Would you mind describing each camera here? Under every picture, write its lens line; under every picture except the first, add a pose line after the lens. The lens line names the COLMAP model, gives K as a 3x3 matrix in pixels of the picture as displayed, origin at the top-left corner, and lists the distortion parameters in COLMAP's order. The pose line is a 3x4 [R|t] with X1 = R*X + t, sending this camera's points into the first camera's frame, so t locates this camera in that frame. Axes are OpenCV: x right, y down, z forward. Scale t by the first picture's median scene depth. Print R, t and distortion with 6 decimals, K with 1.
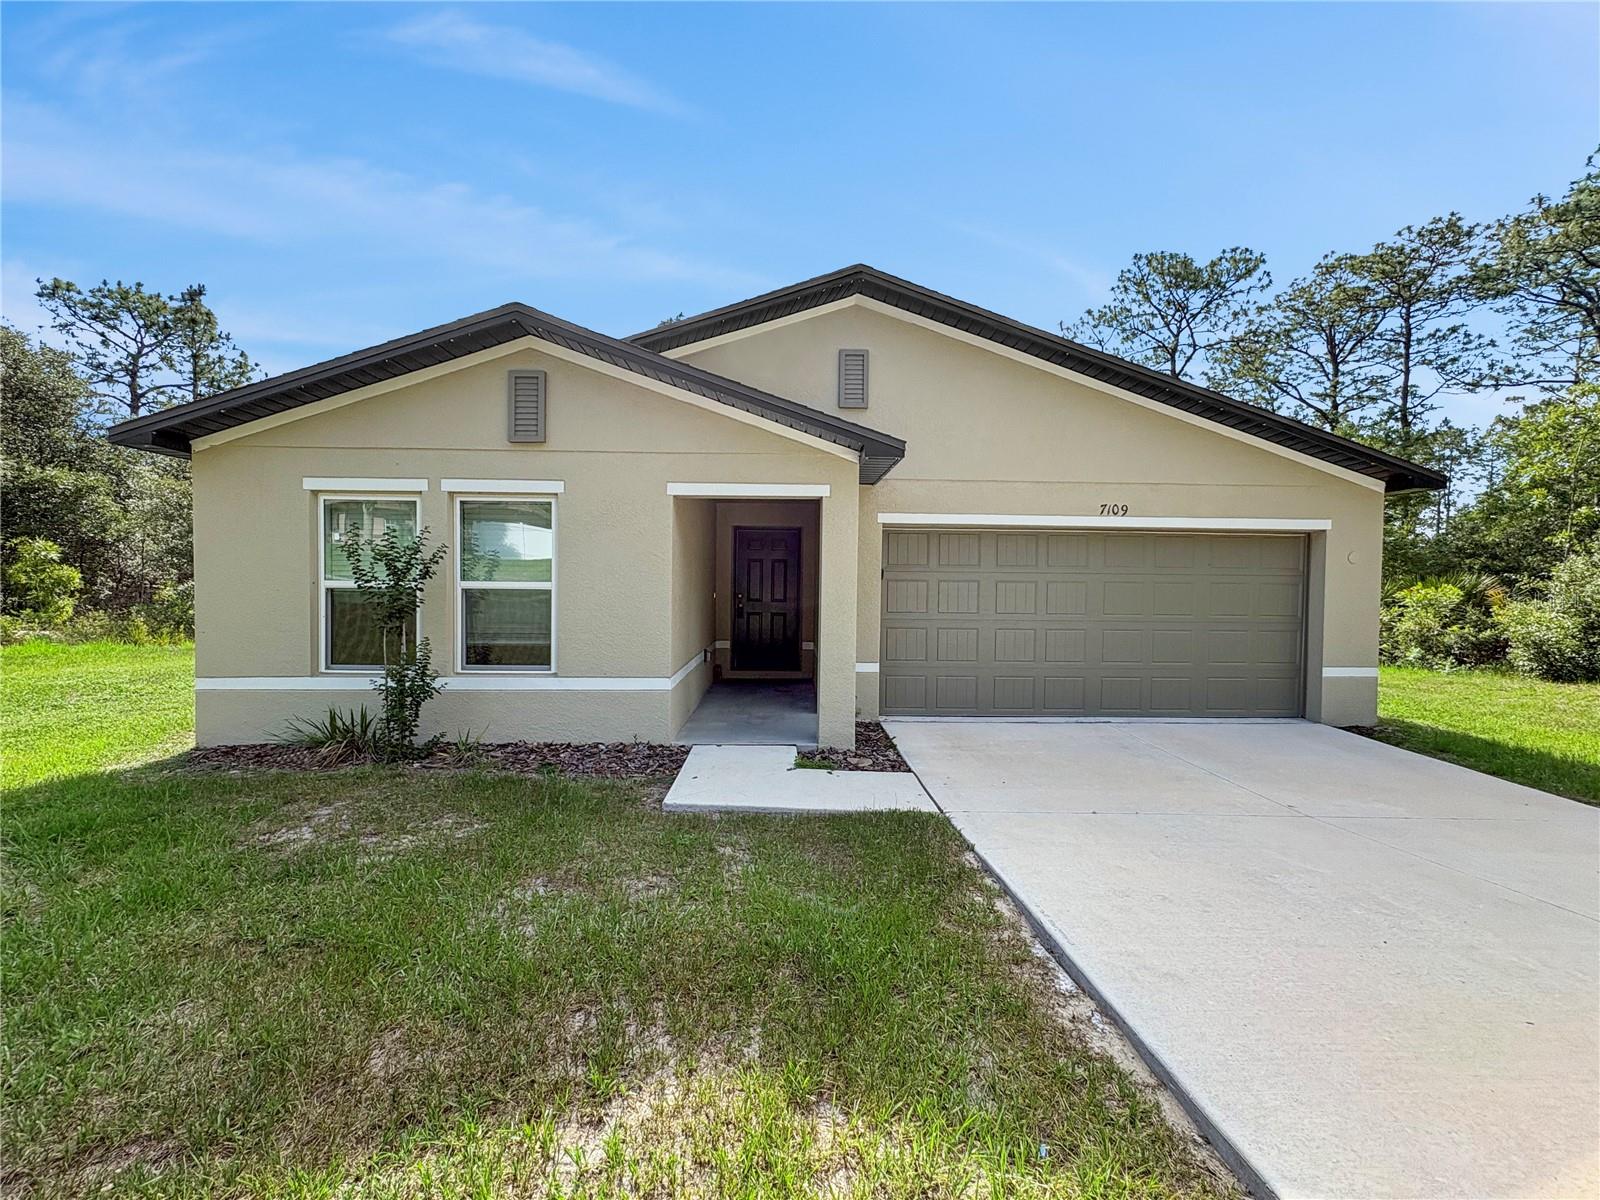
lens RADIAL K [[622.8, 0, 799.7], [0, 622.8, 576.0], [0, 0, 1]] dist [-0.000692, -0.000048]
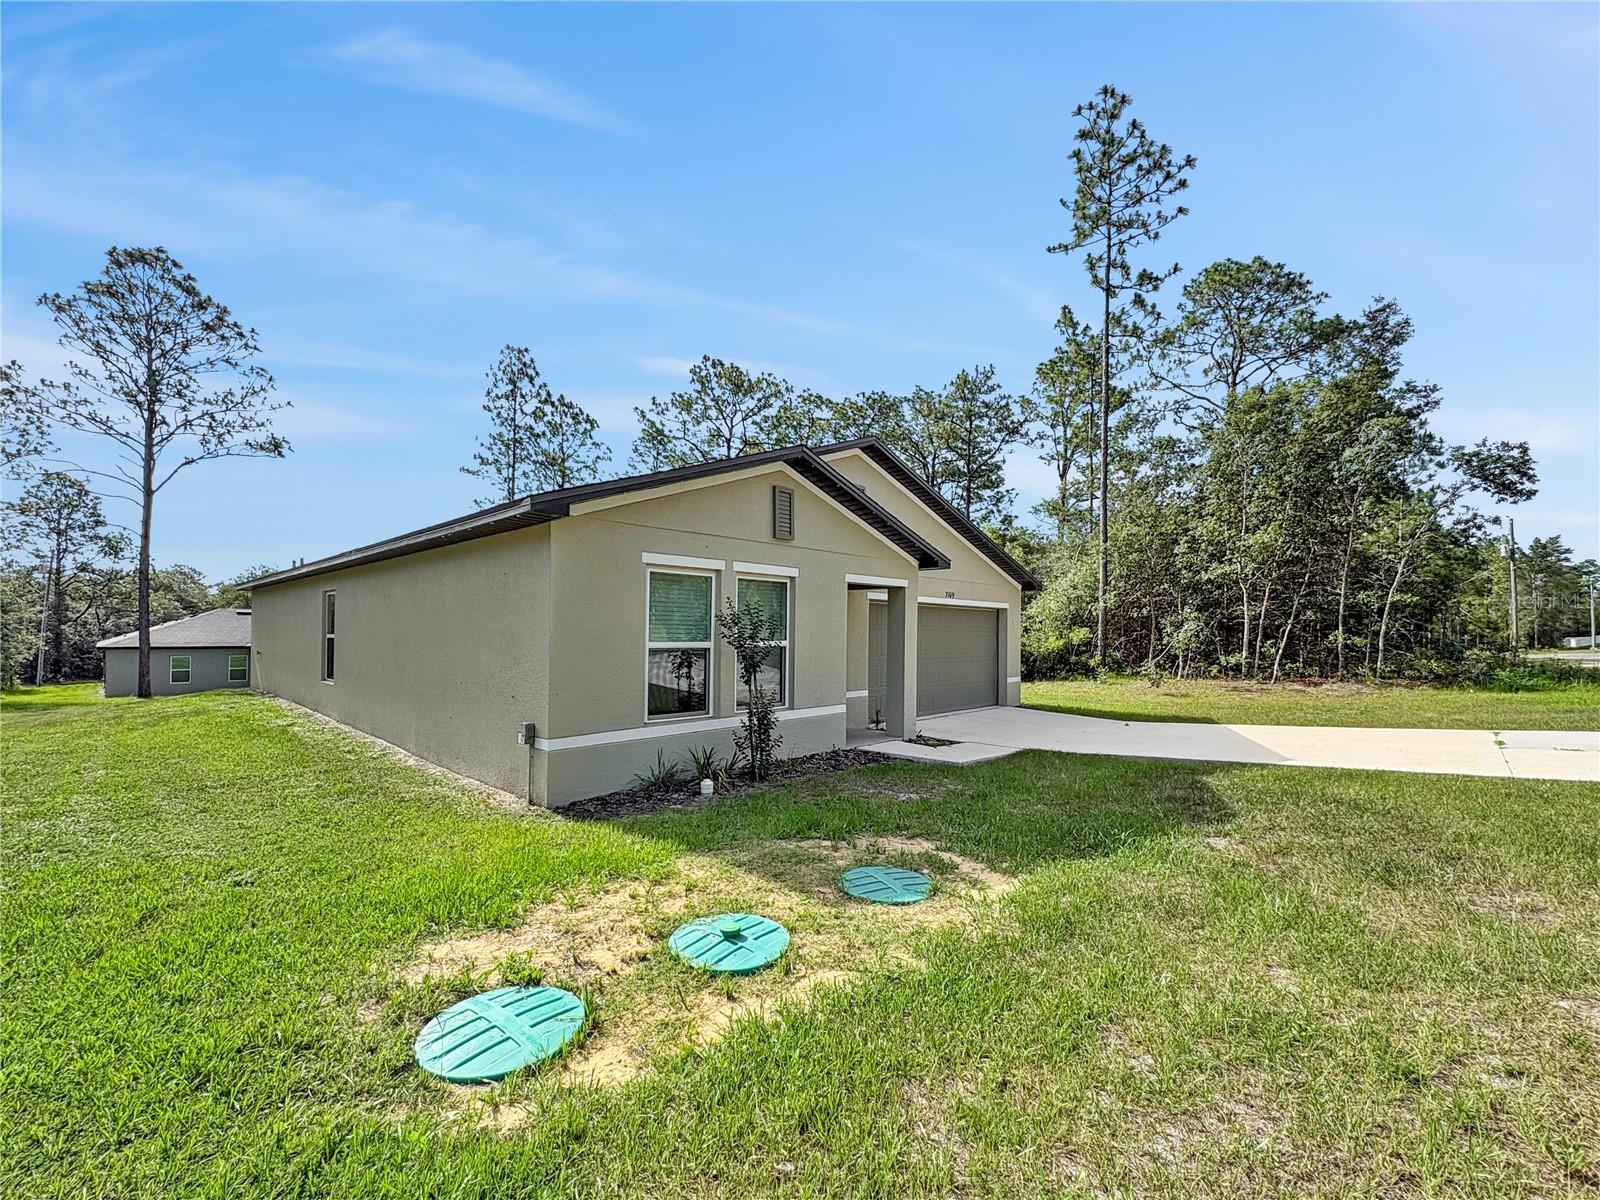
lens RADIAL K [[666.4, 0, 793.5], [0, 666.4, 625.3], [0, 0, 1]] dist [0.000008, -0.000293]
pose [[0.722423, -0.000580, 0.691451, -1.362074], [0.007299, 0.999950, -0.006787, -0.012696], [-0.691413, 0.009950, 0.722391, -0.073694]]
